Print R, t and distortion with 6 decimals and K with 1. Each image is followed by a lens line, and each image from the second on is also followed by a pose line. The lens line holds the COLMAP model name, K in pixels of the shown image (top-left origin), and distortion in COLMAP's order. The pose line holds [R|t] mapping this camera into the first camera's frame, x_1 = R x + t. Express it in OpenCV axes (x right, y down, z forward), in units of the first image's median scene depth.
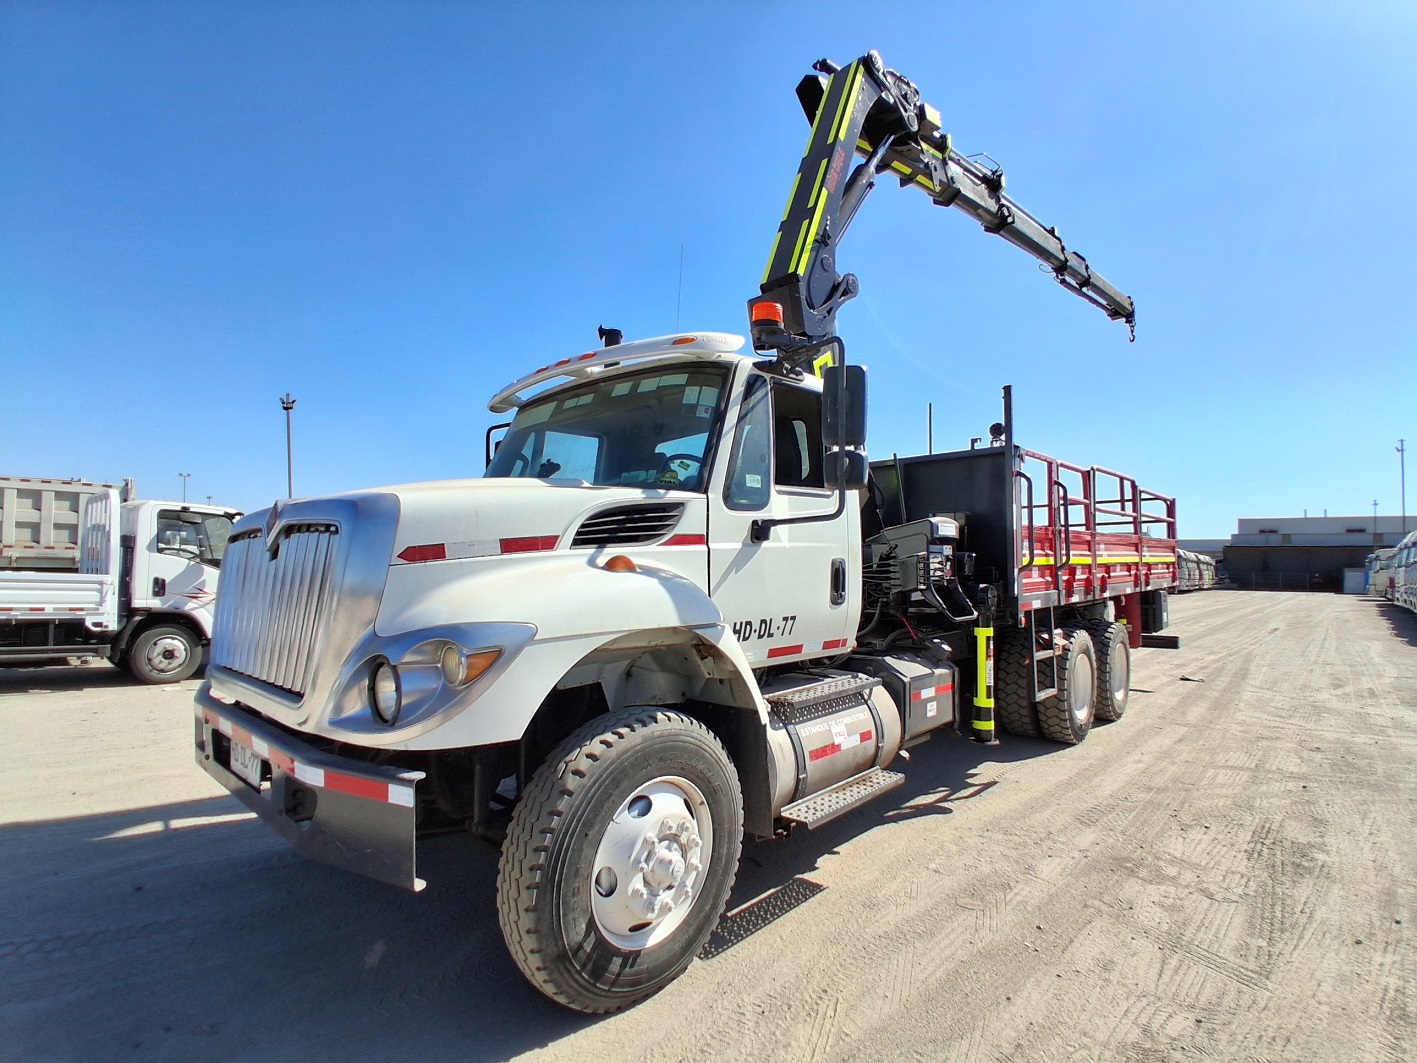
lens RADIAL K [[707.6, 0, 702.7], [0, 707.6, 542.6], [0, 0, 1]] dist [0.001635, -0.043555]
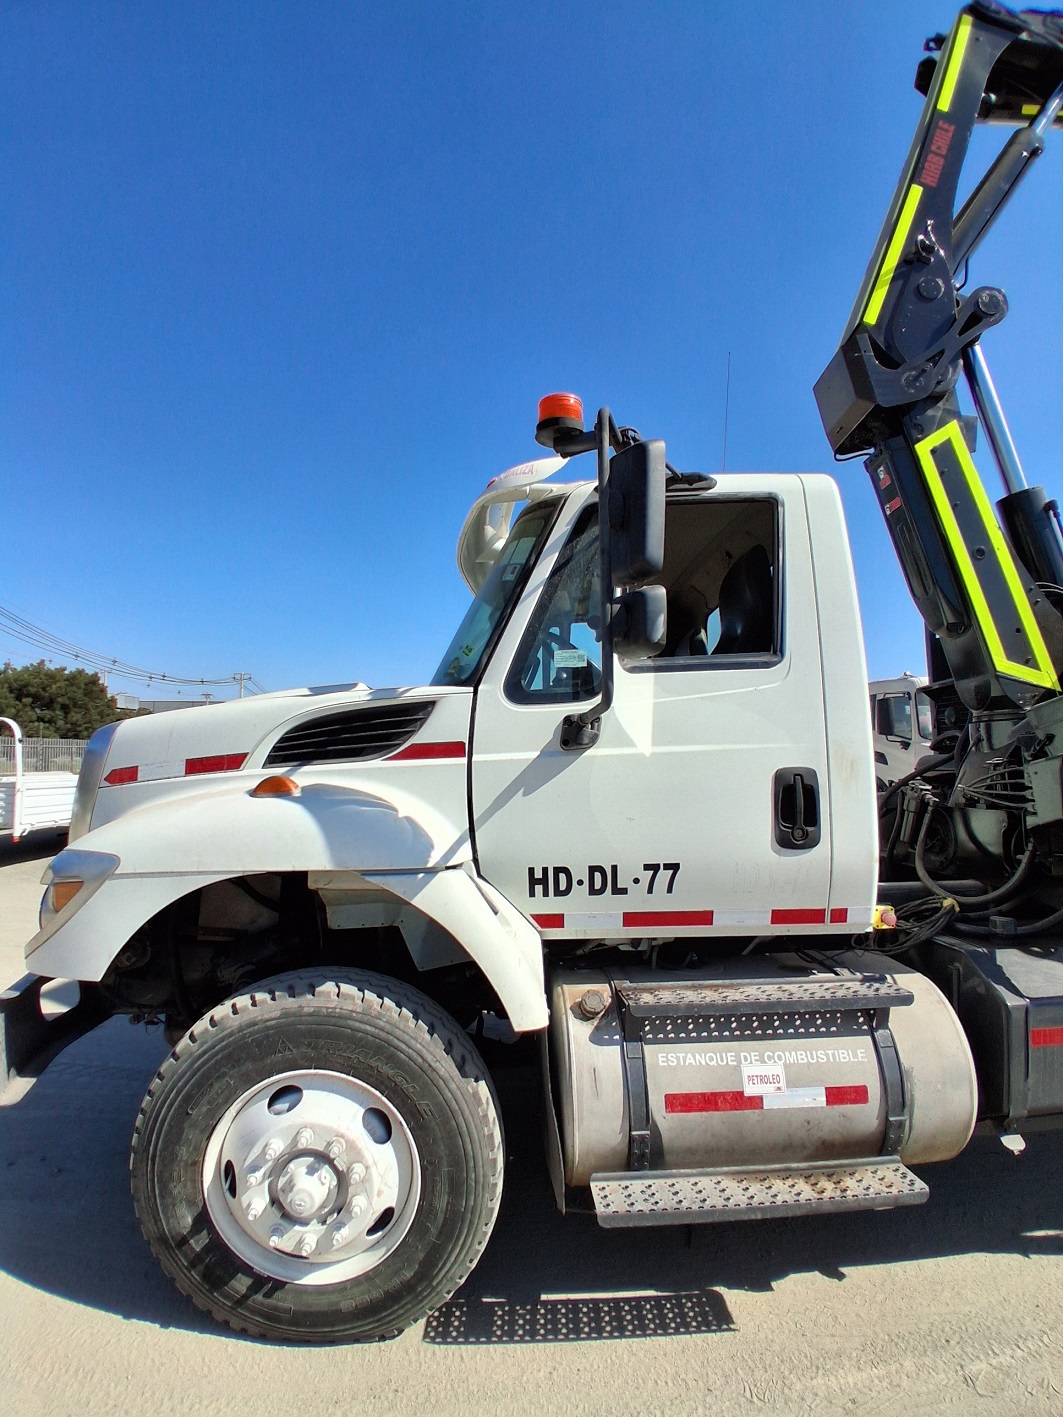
lens RADIAL K [[707.6, 0, 531.5], [0, 707.6, 708.5], [0, 0, 1]] dist [0.001635, -0.043555]
pose [[0.696583, -0.063815, -0.714632, 0.535476], [0.036541, 0.997899, -0.053492, -0.004140], [0.716545, 0.011149, 0.697452, 0.511663]]
